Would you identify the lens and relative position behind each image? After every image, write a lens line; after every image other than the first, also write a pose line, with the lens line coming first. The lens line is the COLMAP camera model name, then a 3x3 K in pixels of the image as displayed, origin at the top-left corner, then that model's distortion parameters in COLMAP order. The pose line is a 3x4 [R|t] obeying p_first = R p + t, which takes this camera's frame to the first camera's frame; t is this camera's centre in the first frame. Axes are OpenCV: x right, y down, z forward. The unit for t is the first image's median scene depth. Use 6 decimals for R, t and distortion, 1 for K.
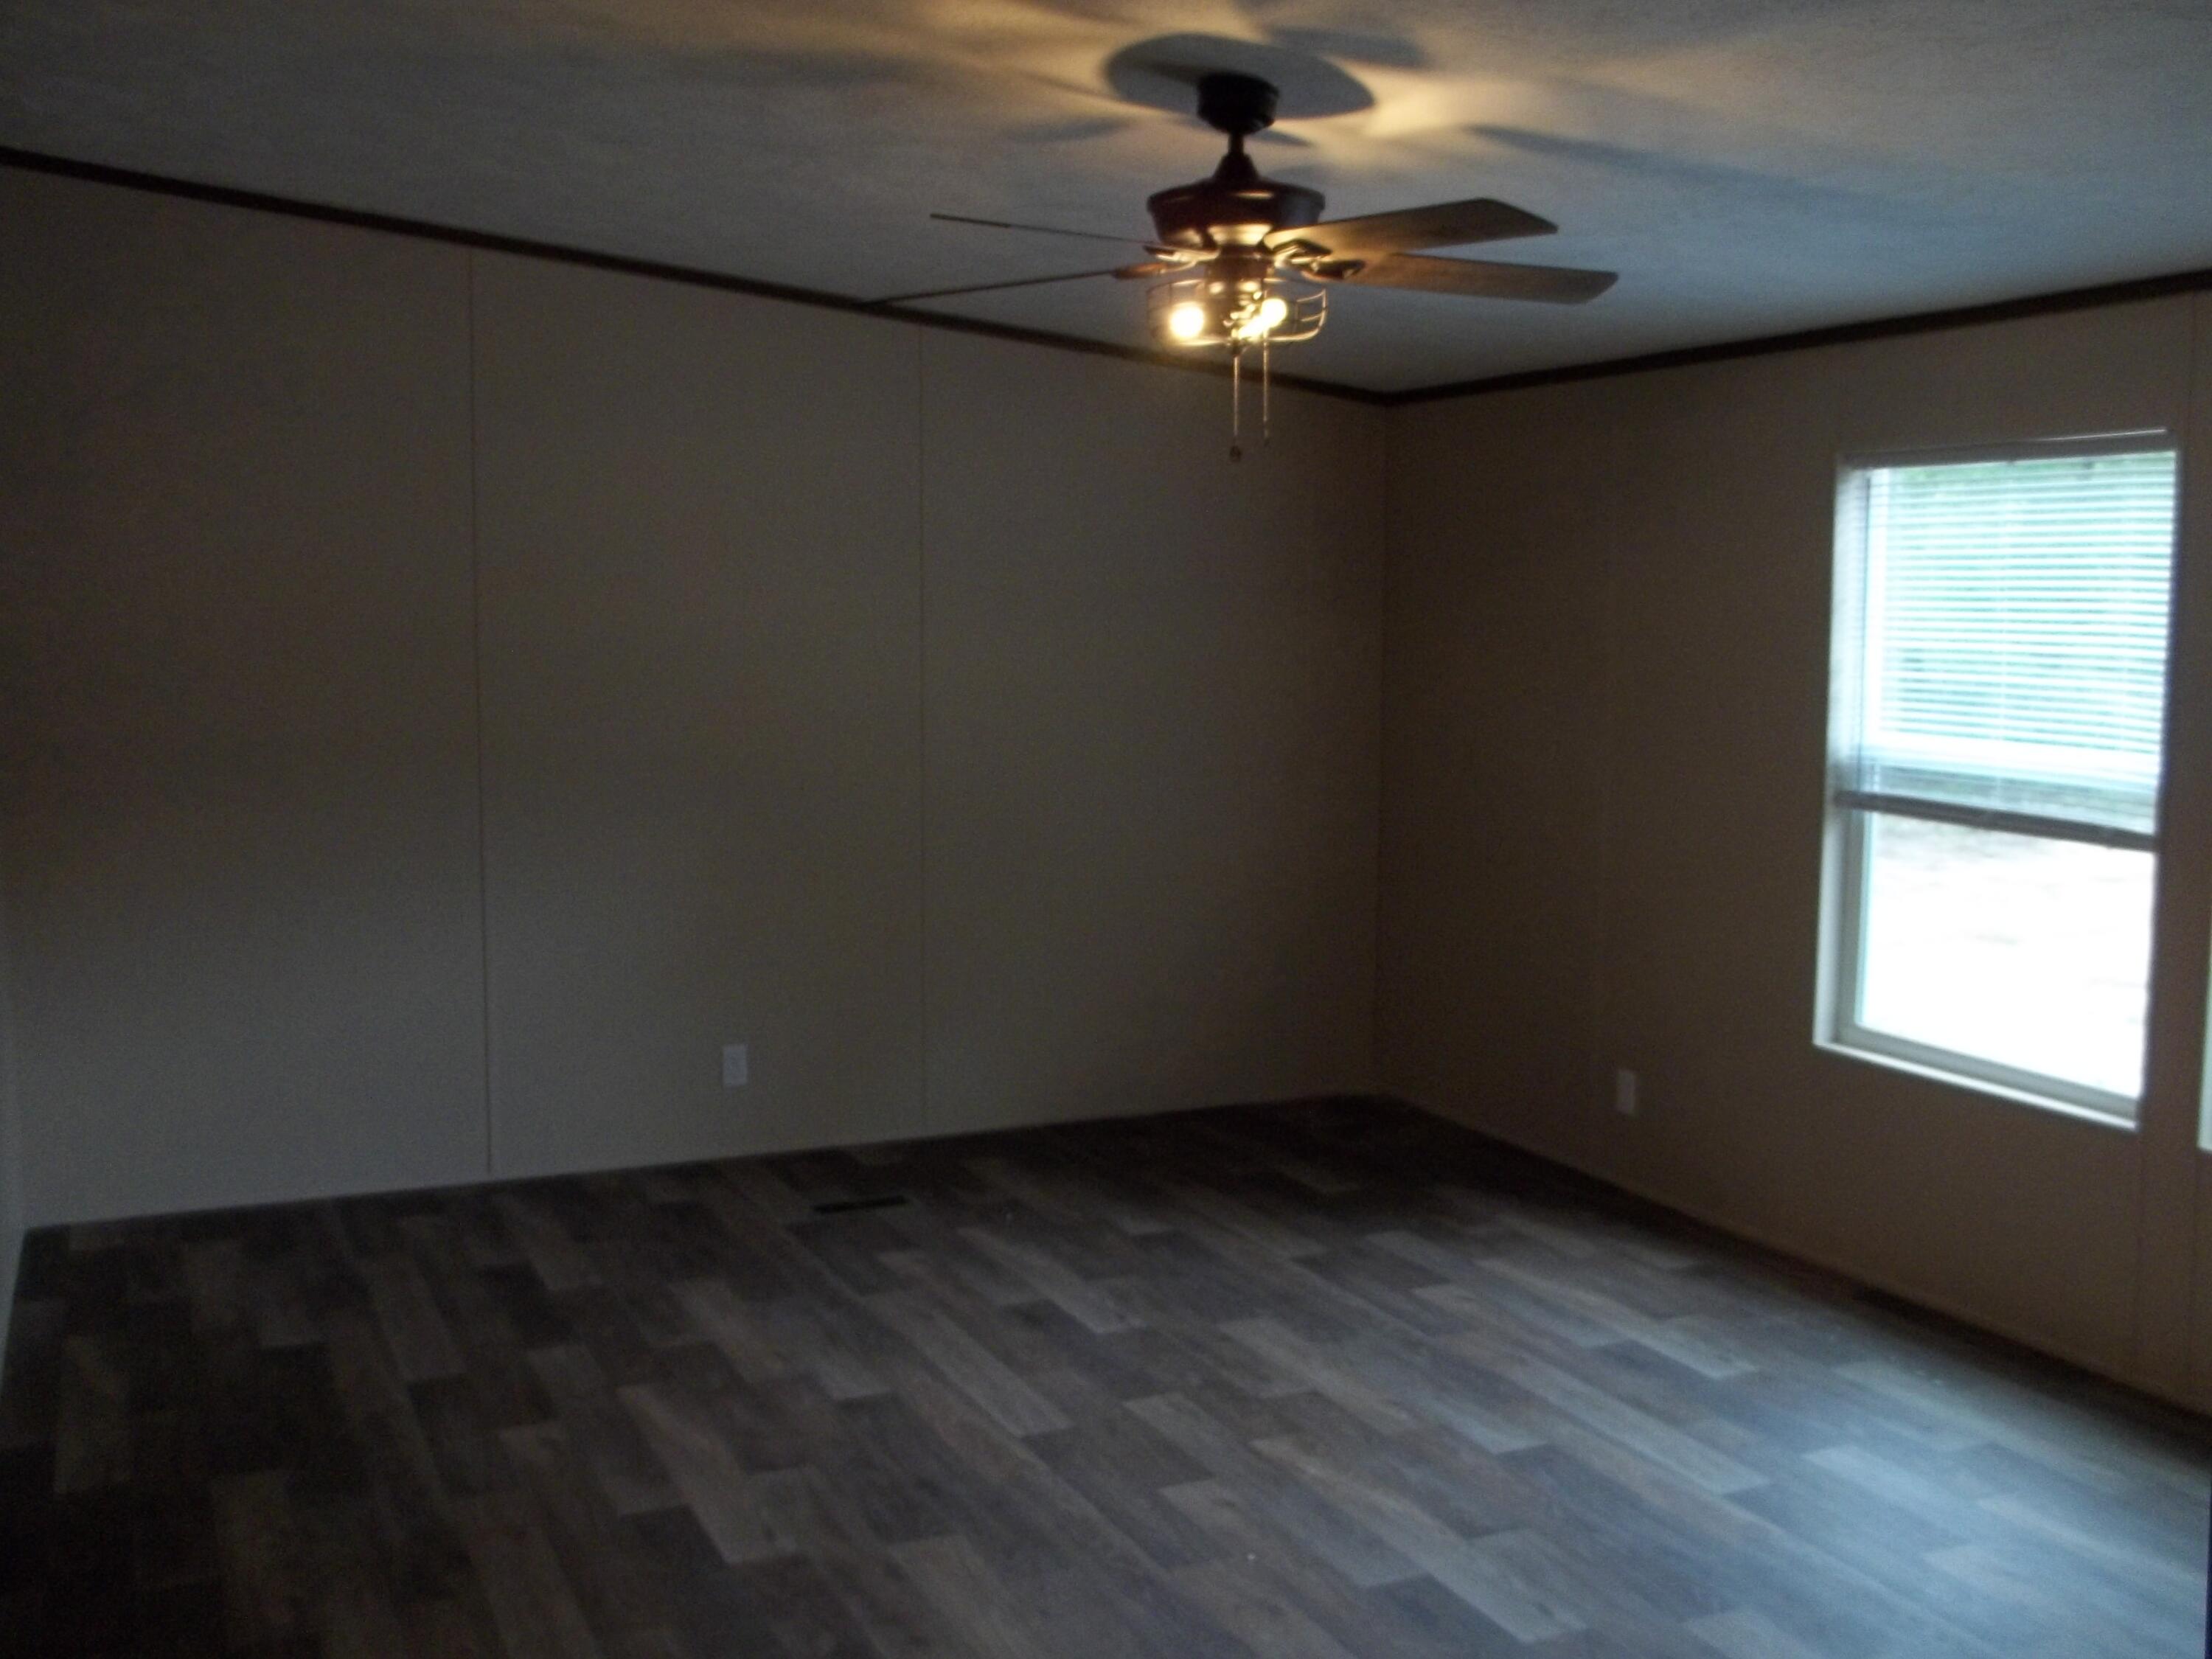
lens RADIAL K [[2199.2, 0, 1106.0], [0, 2199.2, 829.5], [0, 0, 1]] dist [-0.104790, 0.156713]
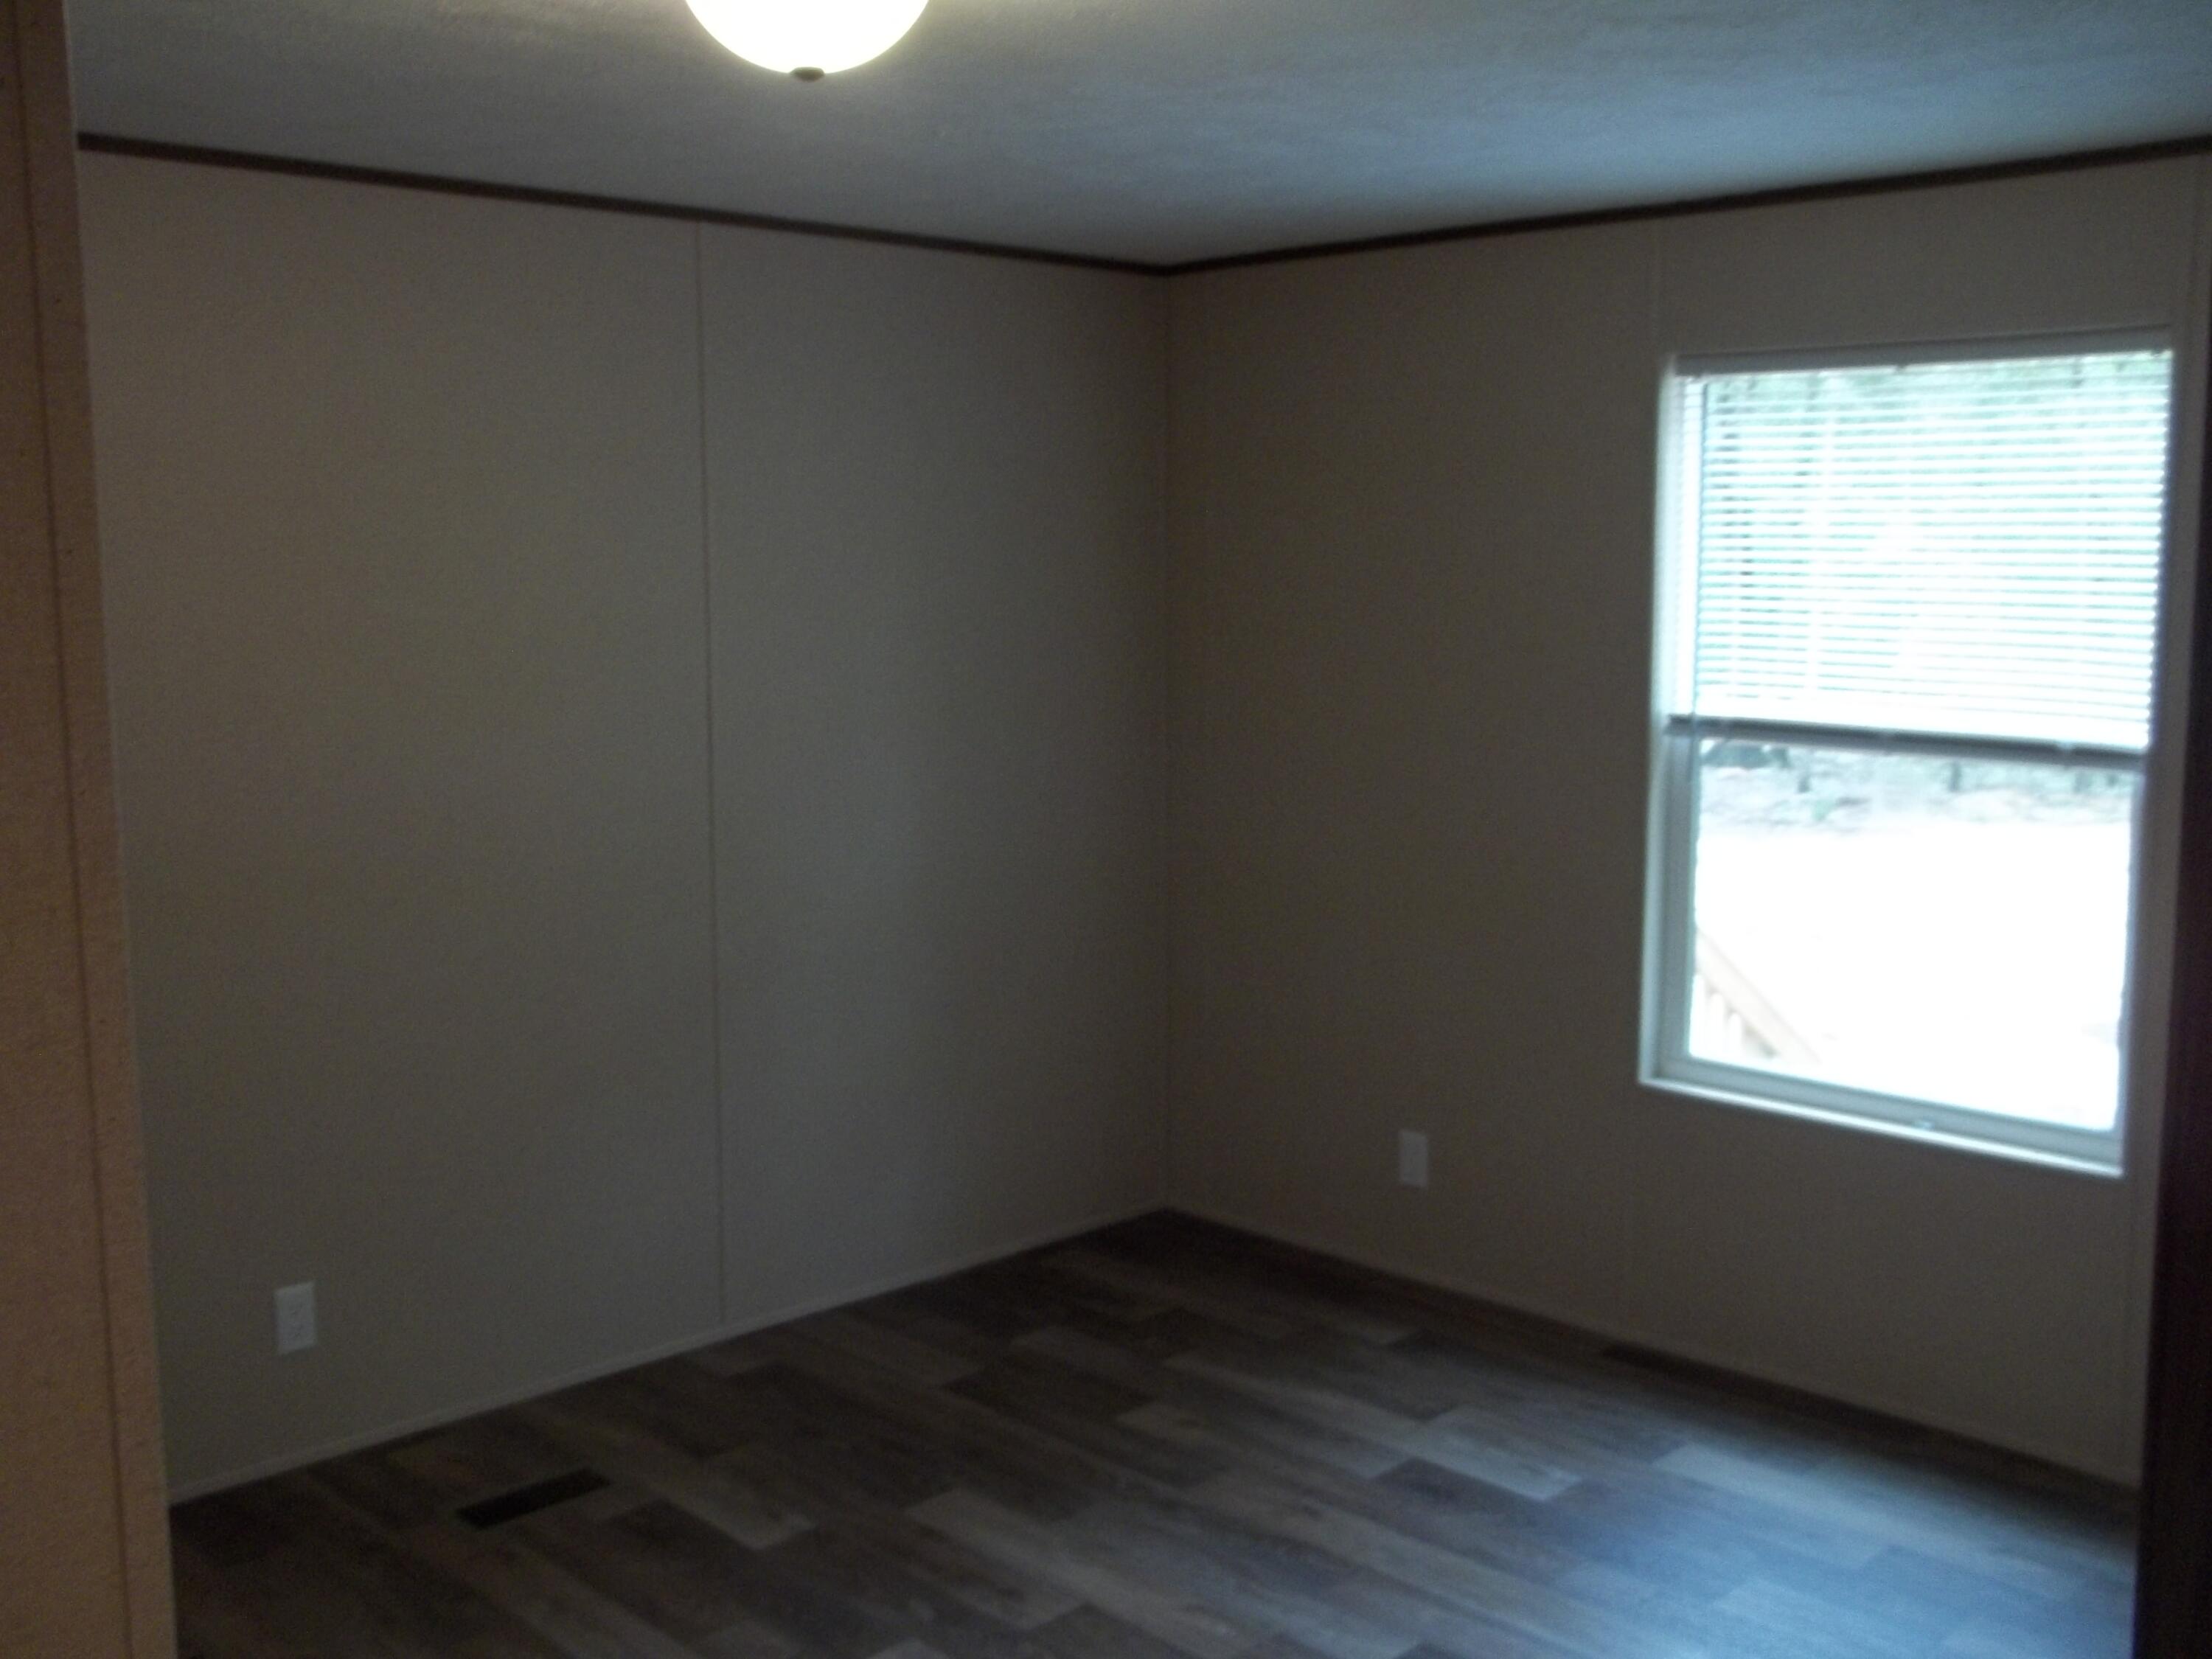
lens RADIAL K [[2199.2, 0, 1106.0], [0, 2199.2, 829.5], [0, 0, 1]] dist [-0.104790, 0.156713]
pose [[0.943355, -0.055141, 0.327170, -0.124379], [0.047291, 0.998371, 0.031907, -0.031662], [-0.328397, -0.014627, 0.944427, 0.284998]]
